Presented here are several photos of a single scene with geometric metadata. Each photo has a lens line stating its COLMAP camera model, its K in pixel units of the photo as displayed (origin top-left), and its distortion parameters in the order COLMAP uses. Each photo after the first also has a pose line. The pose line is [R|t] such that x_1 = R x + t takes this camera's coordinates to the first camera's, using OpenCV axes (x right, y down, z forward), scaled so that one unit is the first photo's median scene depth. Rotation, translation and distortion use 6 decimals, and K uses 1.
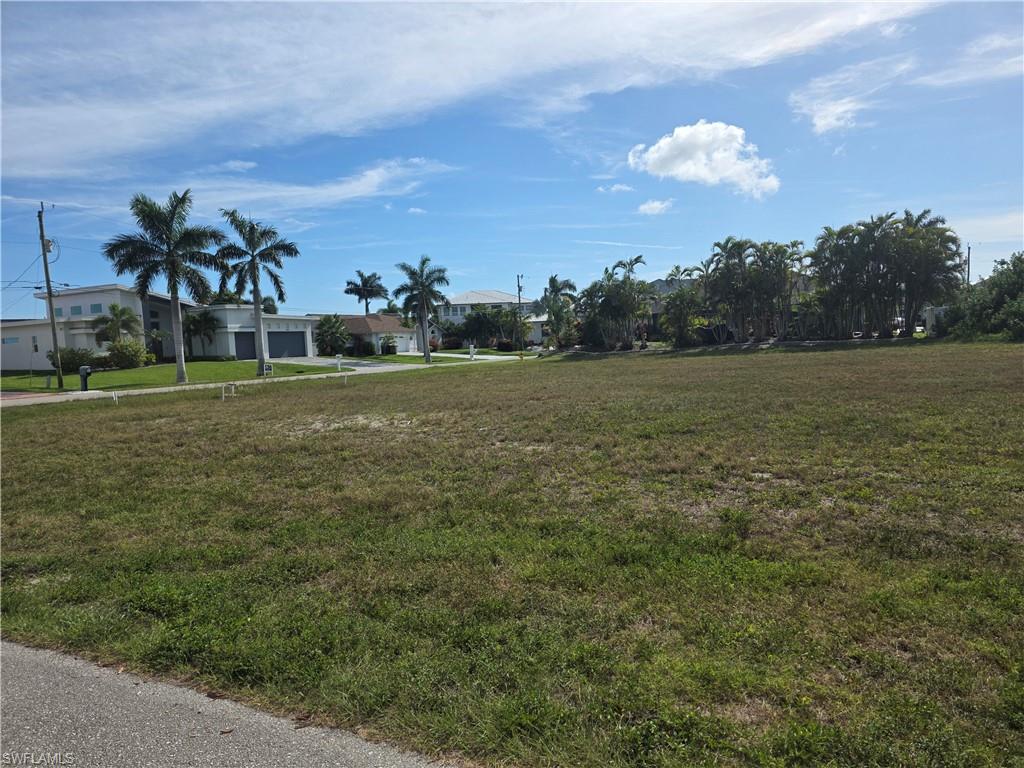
lens RADIAL K [[698.6, 0, 504.3], [0, 698.6, 413.2], [0, 0, 1]] dist [0.061729, -0.053619]
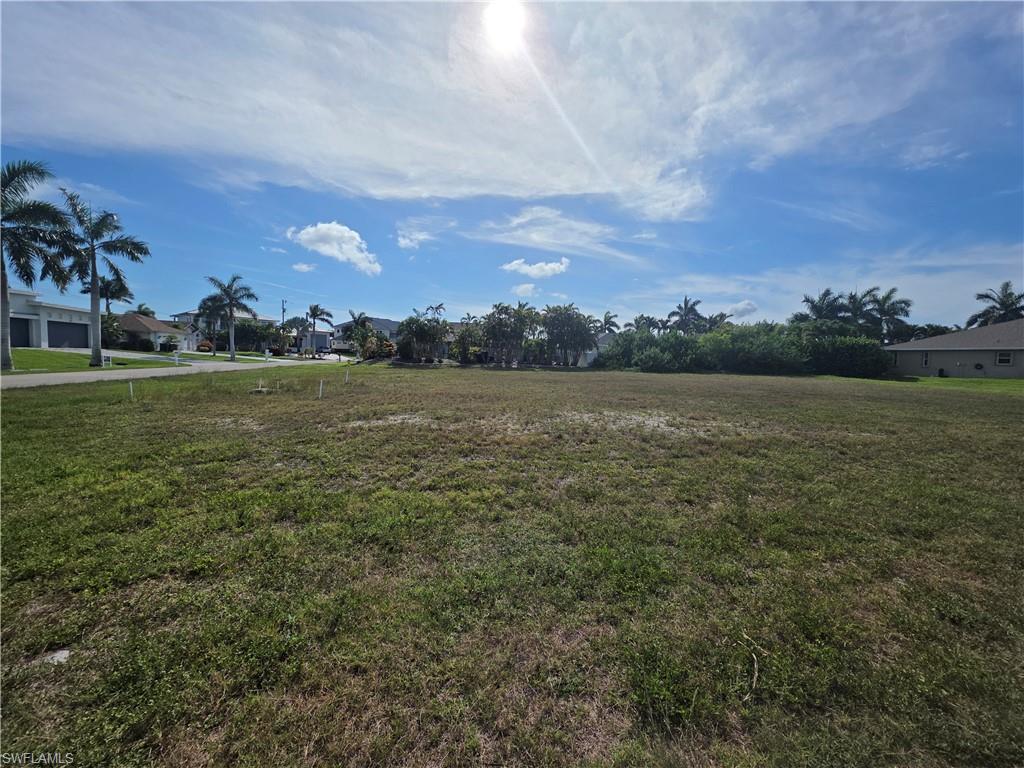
lens RADIAL K [[421.3, 0, 519.7], [0, 421.3, 385.1], [0, 0, 1]] dist [0.000085, 0.000219]
pose [[0.764560, 0.028790, 0.643909, -0.204188], [-0.002376, 0.999121, -0.041850, -0.002481], [-0.644548, 0.030467, 0.763956, 0.124744]]
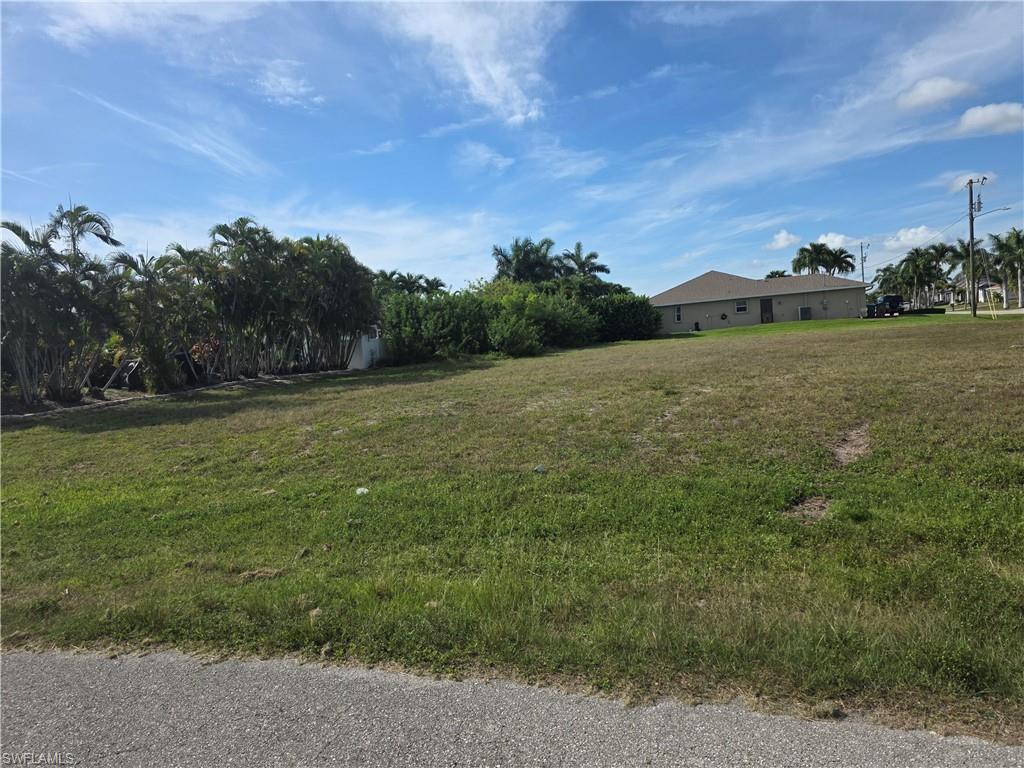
lens RADIAL K [[698.6, 0, 493.9], [0, 698.6, 372.1], [0, 0, 1]] dist [0.061729, -0.053619]
pose [[-0.195297, 0.021121, 0.980517, -0.243029], [0.193278, 0.980990, 0.017365, -0.053776], [-0.961510, 0.192904, -0.195667, 0.642746]]
